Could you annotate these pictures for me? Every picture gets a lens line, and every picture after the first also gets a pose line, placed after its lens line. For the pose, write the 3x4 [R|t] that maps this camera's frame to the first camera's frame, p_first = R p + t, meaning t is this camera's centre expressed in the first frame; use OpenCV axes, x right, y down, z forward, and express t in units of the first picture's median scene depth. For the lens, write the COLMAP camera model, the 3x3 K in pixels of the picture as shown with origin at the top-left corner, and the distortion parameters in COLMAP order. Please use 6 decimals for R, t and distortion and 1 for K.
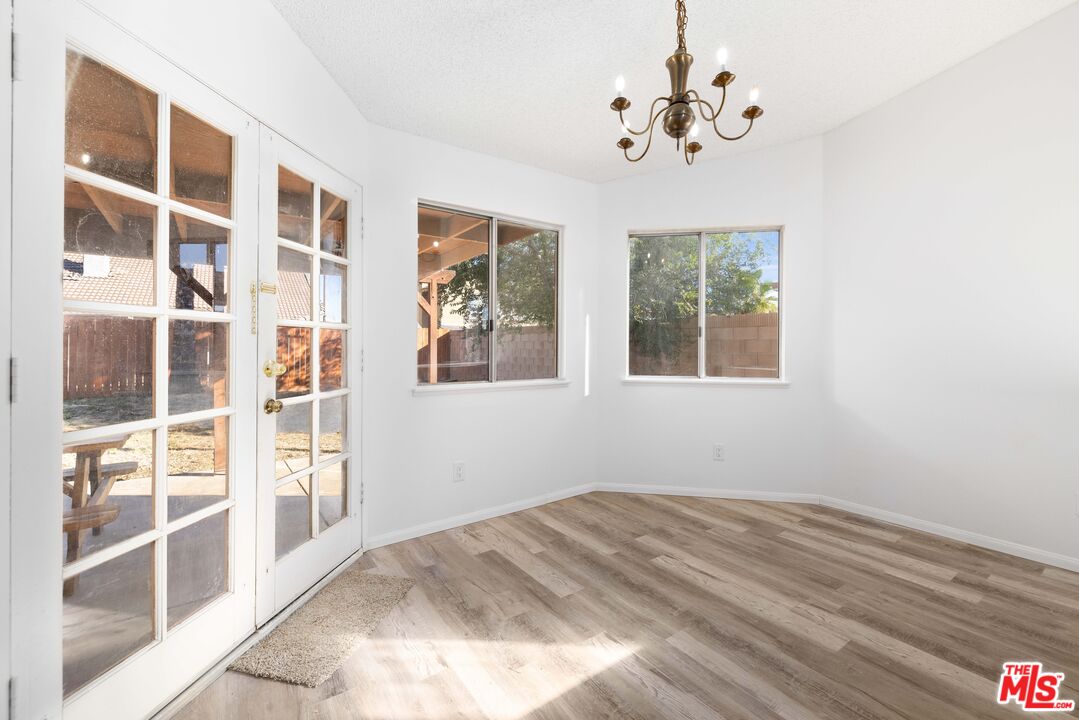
lens RADIAL K [[468.9, 0, 535.8], [0, 468.9, 350.7], [0, 0, 1]] dist [-0.000215, 0.001309]
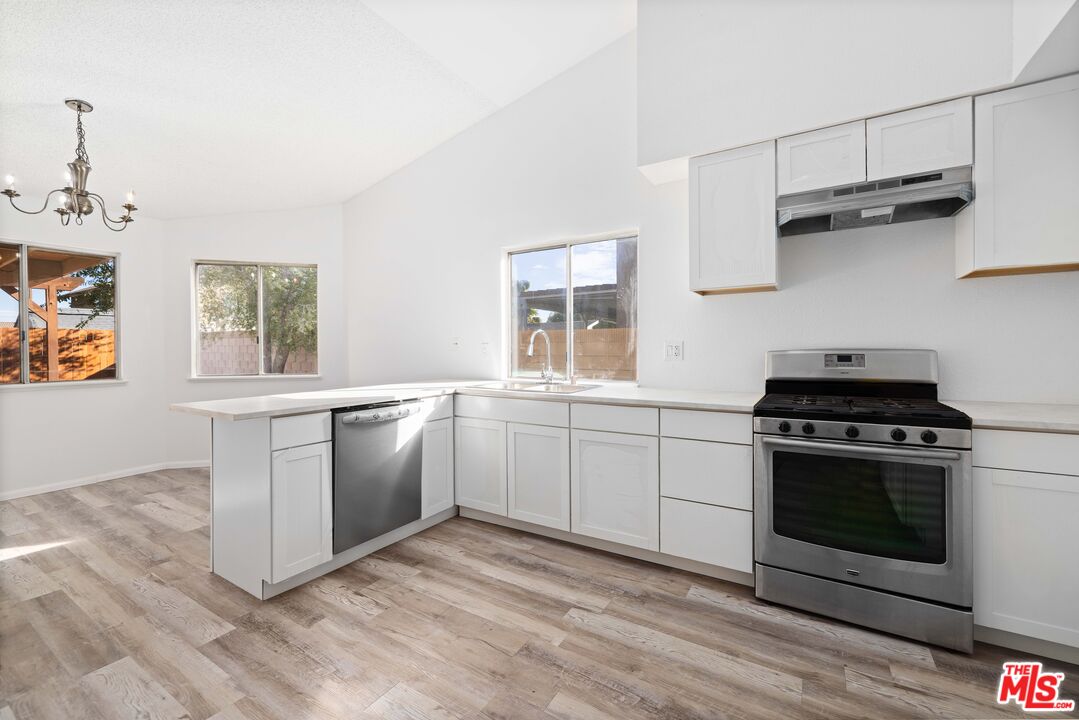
lens RADIAL K [[468.9, 0, 548.6], [0, 468.9, 352.9], [0, 0, 1]] dist [-0.000215, 0.001309]
pose [[0.923841, -0.016763, 0.382410, 1.008180], [0.016281, 0.999857, 0.004498, 0.006873], [-0.382431, 0.002071, 0.923982, -0.891799]]
